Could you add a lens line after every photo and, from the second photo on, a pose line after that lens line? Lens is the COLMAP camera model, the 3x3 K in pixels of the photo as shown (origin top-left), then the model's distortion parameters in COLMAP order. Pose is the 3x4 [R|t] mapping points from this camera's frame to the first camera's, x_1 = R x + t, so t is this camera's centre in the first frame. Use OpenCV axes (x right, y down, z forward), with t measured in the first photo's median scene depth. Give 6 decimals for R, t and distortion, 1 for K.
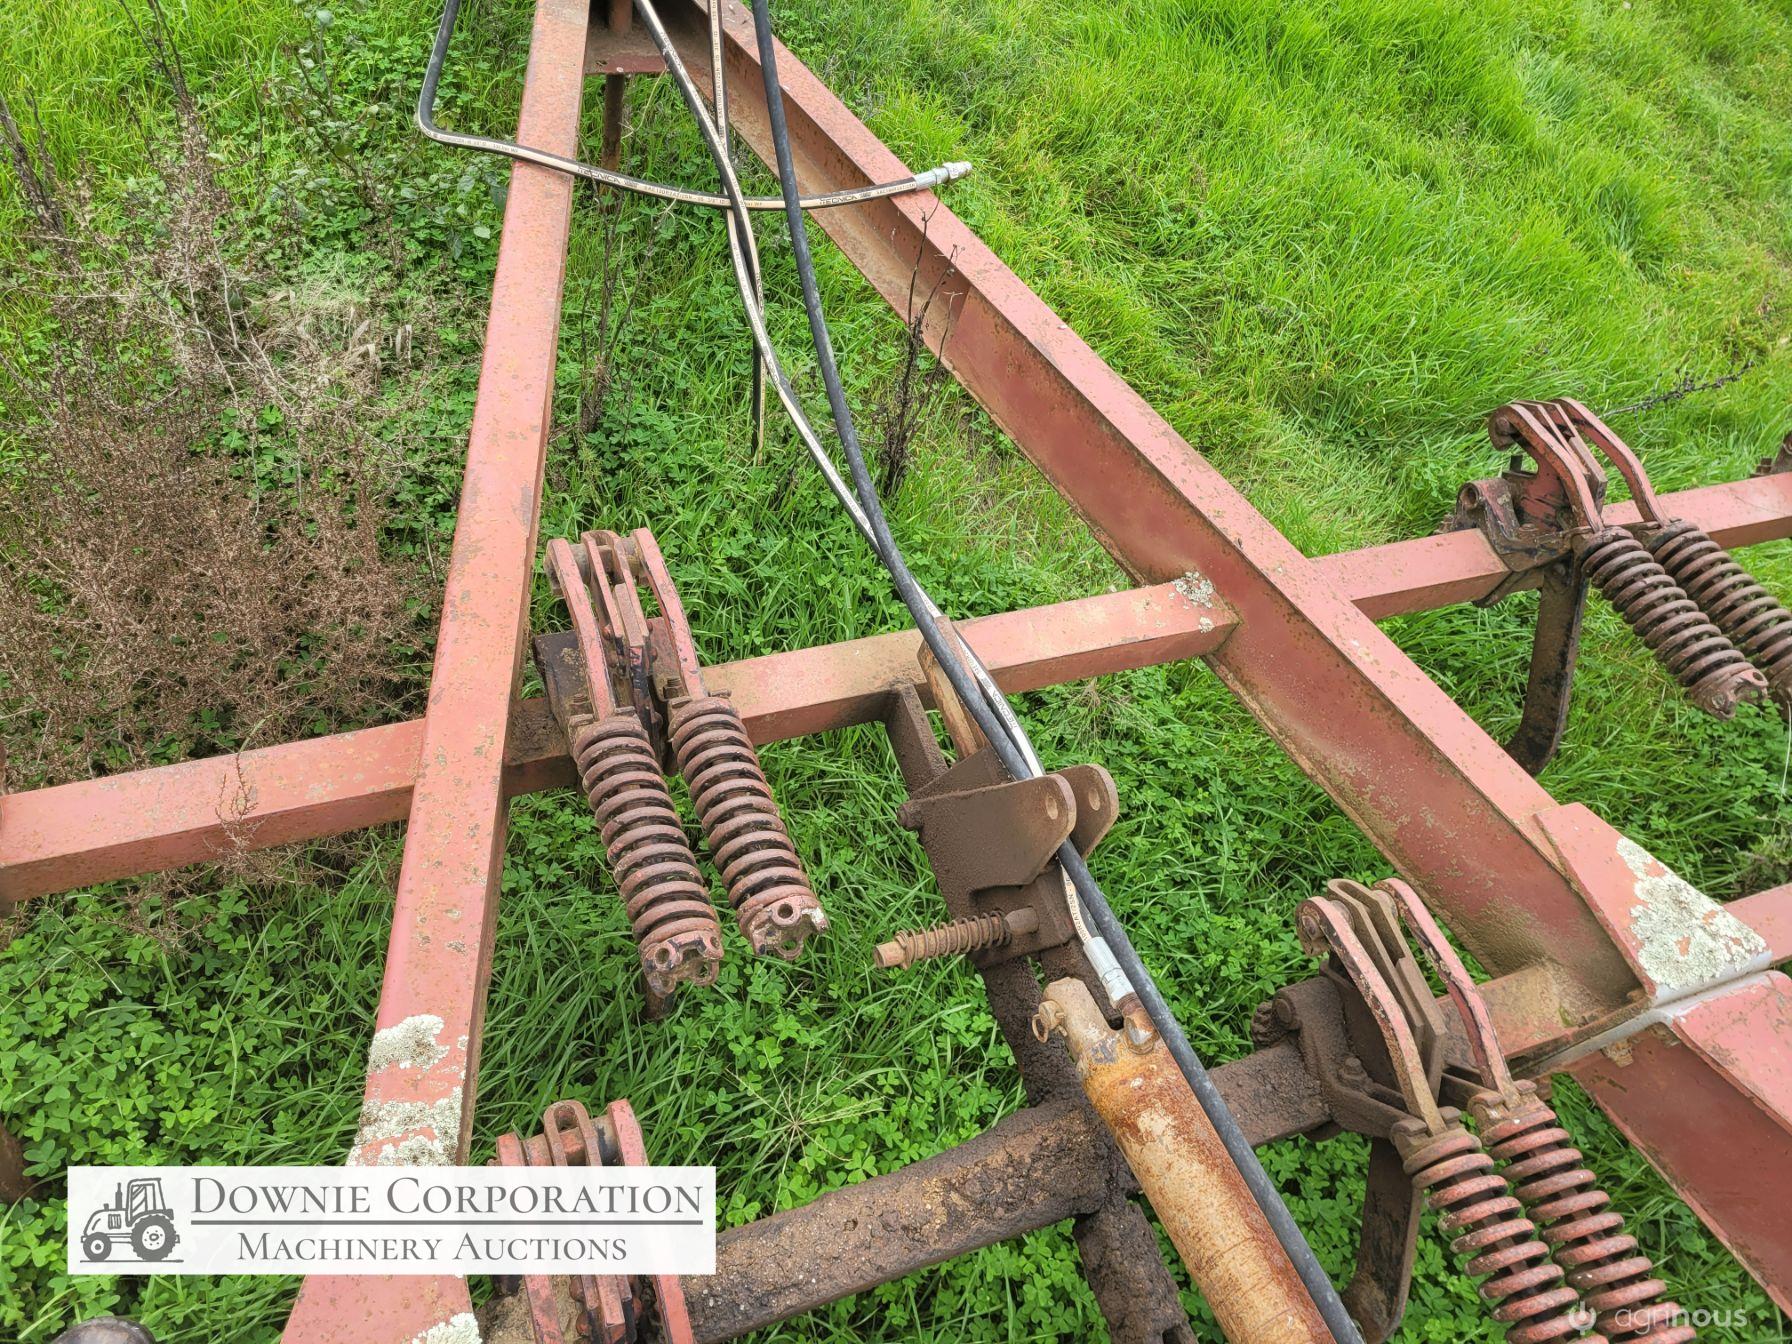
lens RADIAL K [[1350.4, 0, 883.5], [0, 1350.4, 661.4], [0, 0, 1]] dist [0.055700, -0.038556]
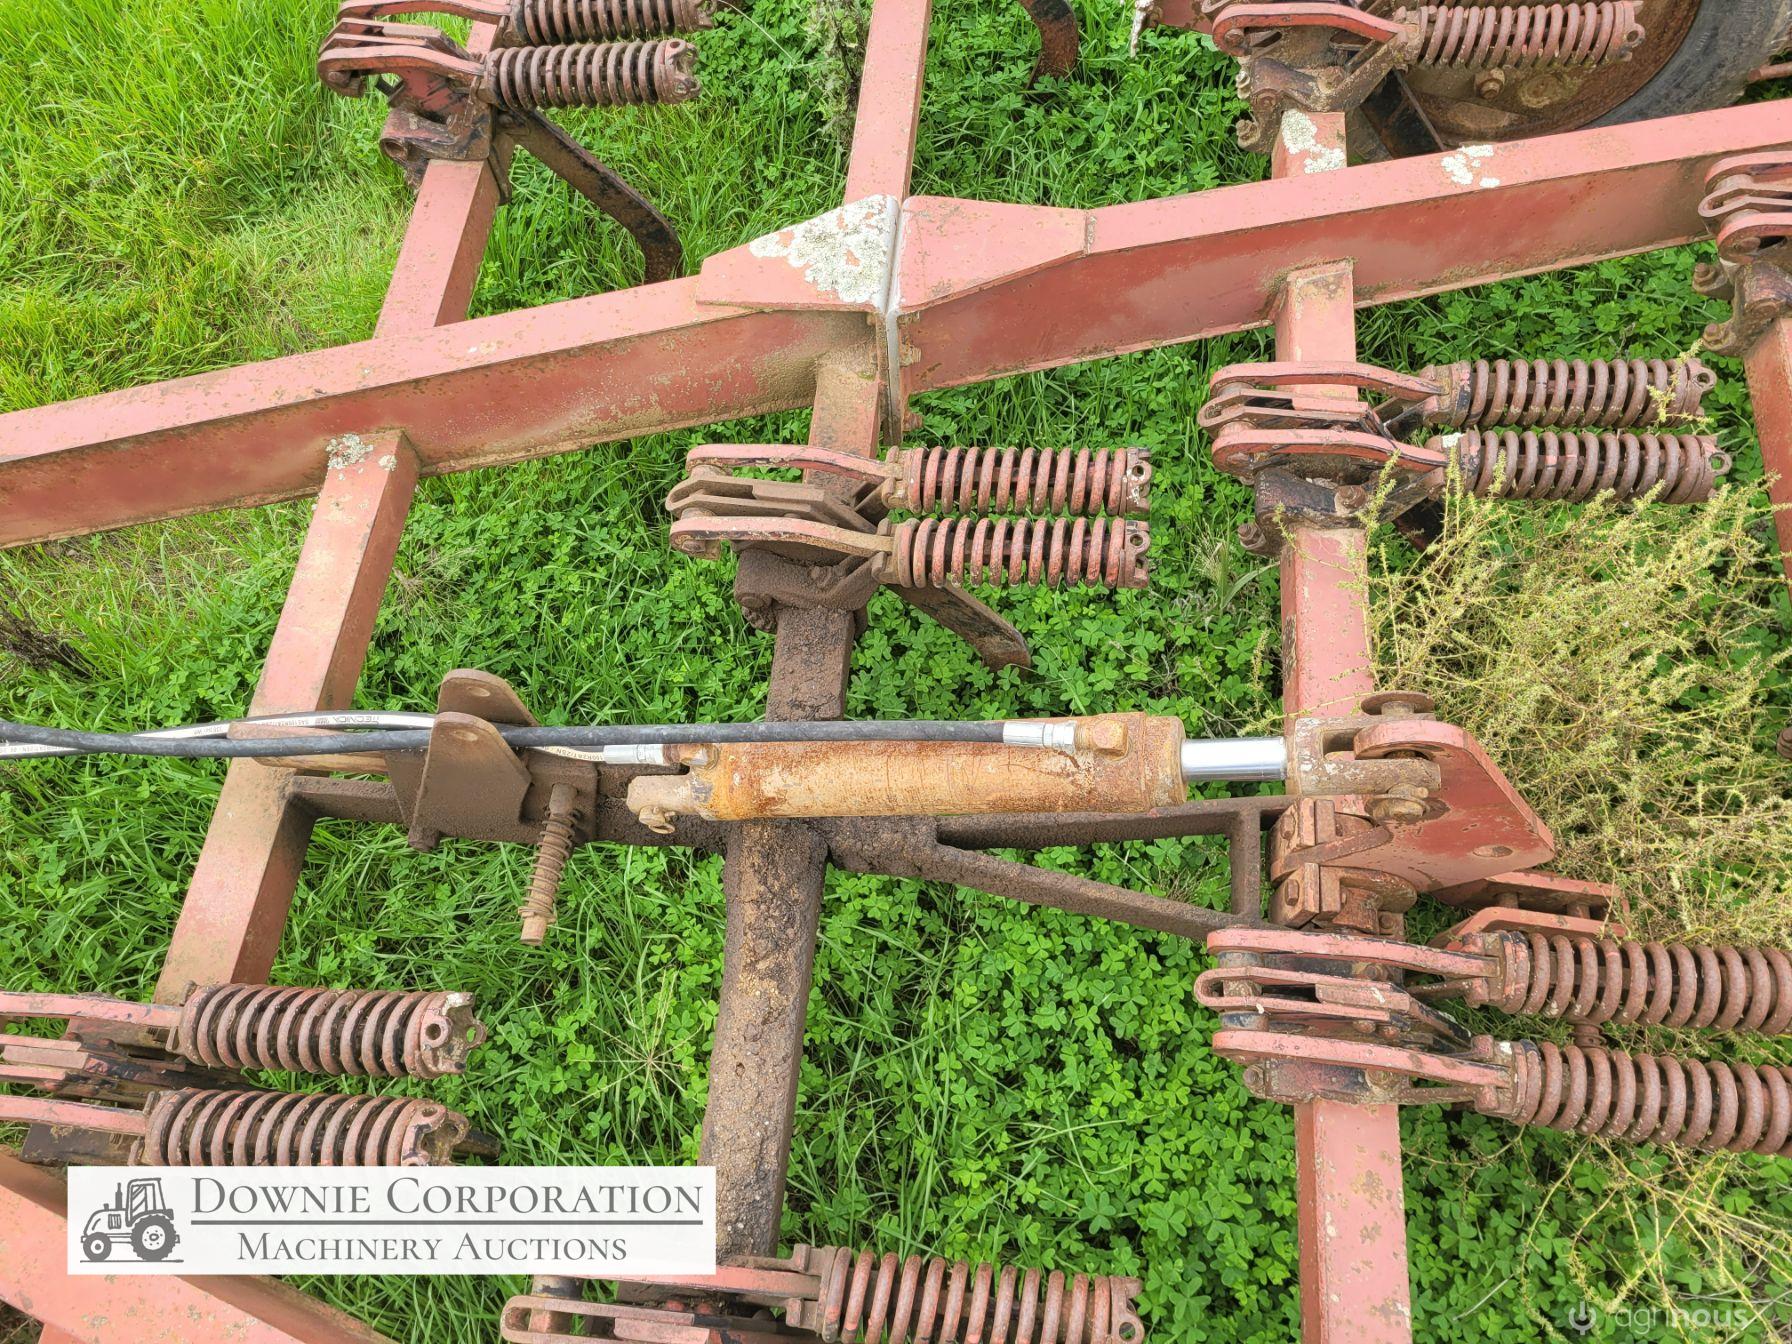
lens RADIAL K [[1350.4, 0, 883.5], [0, 1350.4, 661.4], [0, 0, 1]] dist [0.055700, -0.038556]
pose [[0.410036, -0.894793, 0.176679, 0.095800], [0.828388, 0.446415, 0.338357, 0.000619], [-0.381632, 0.007621, 0.924283, -0.029374]]
